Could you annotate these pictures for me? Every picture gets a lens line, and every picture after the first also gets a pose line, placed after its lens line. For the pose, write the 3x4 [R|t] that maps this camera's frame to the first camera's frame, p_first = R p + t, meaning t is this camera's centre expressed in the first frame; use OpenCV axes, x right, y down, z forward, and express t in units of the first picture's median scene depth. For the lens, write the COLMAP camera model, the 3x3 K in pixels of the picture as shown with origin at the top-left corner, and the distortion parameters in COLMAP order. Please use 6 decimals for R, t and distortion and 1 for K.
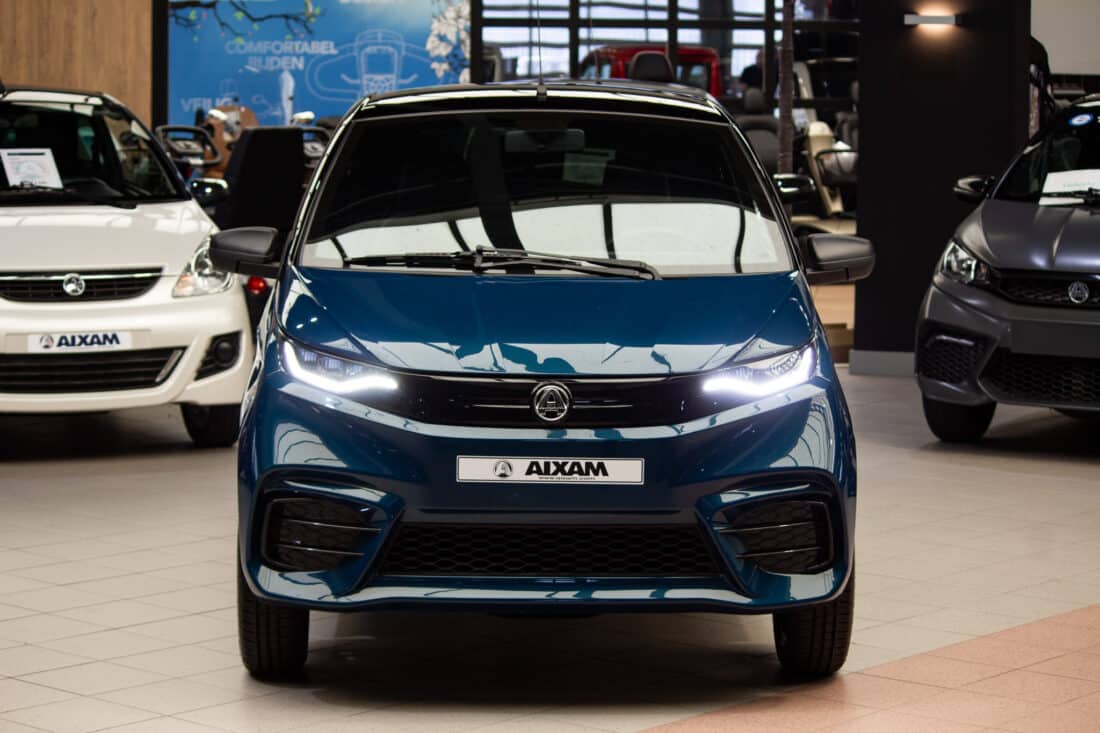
lens RADIAL K [[2904.1, 0, 550.0], [0, 2904.1, 366.5], [0, 0, 1]] dist [-0.308704, 0.609591]
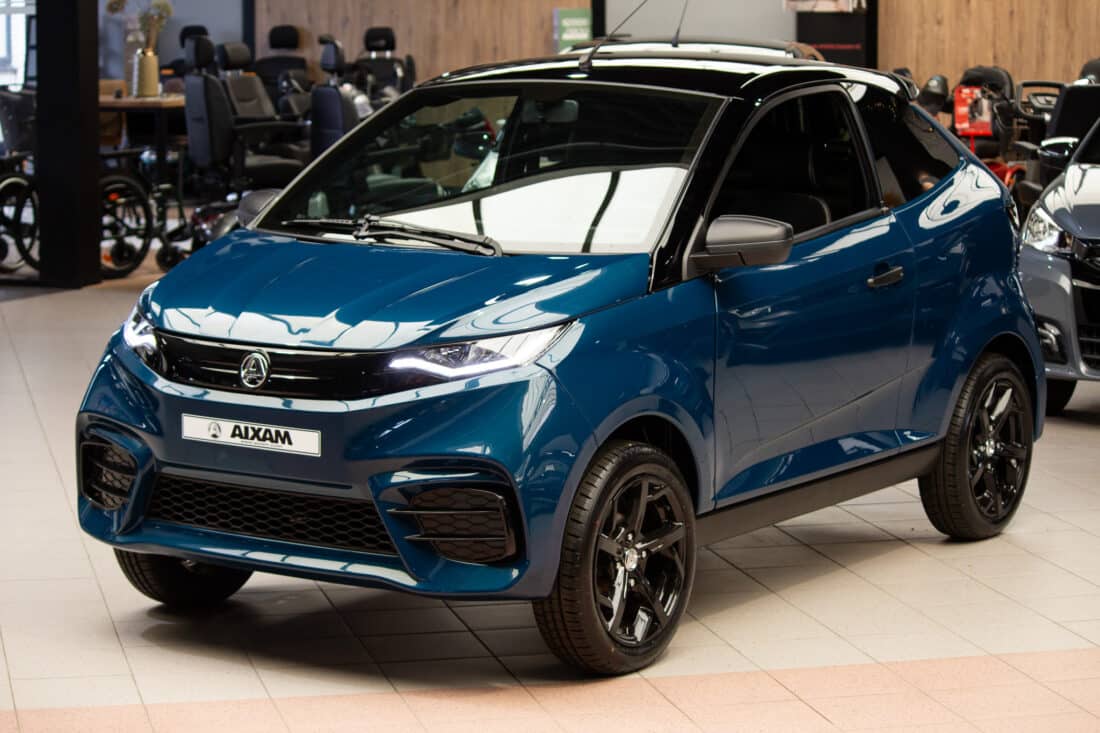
lens RADIAL K [[2904.1, 0, 550.0], [0, 2904.1, 366.5], [0, 0, 1]] dist [-0.308704, 0.609591]
pose [[0.809193, 0.068643, -0.583519, 0.685435], [-0.055263, 0.997641, 0.040724, -0.036397], [0.584938, -0.000707, 0.811077, 0.225899]]
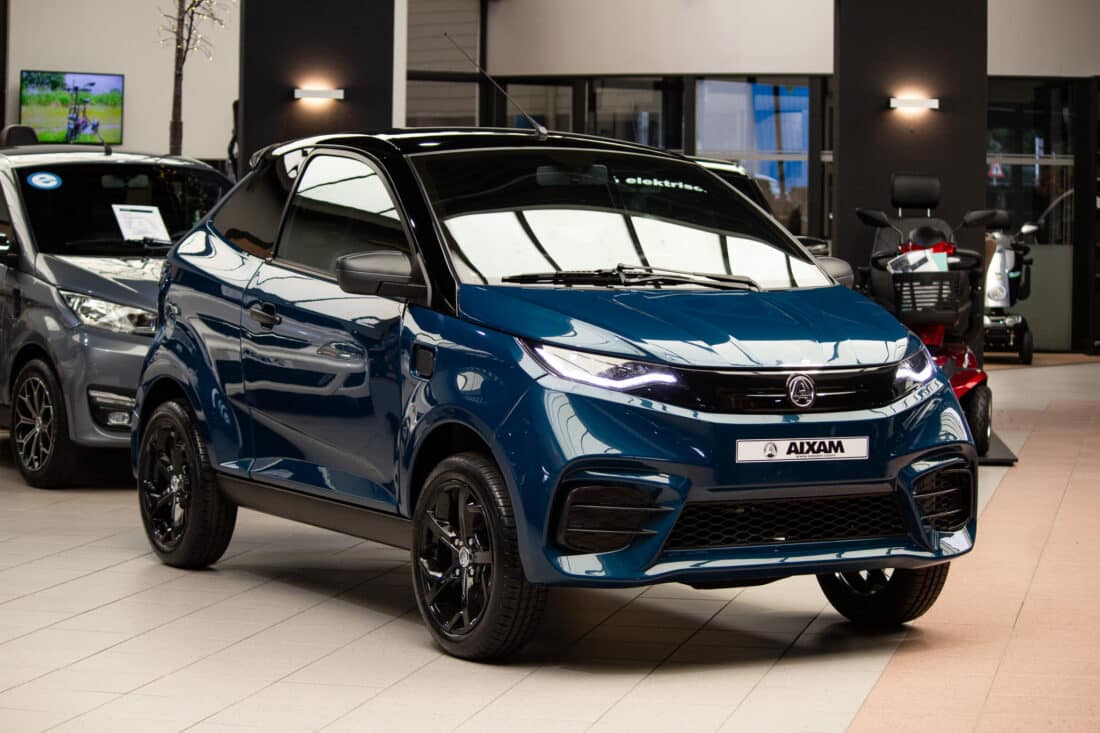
lens RADIAL K [[2904.1, 0, 550.0], [0, 2904.1, 366.5], [0, 0, 1]] dist [-0.308704, 0.609591]
pose [[0.877746, -0.024397, 0.478504, -0.639651], [0.042082, 0.998769, -0.026270, 0.028705], [-0.477274, 0.043194, 0.877692, 0.032580]]
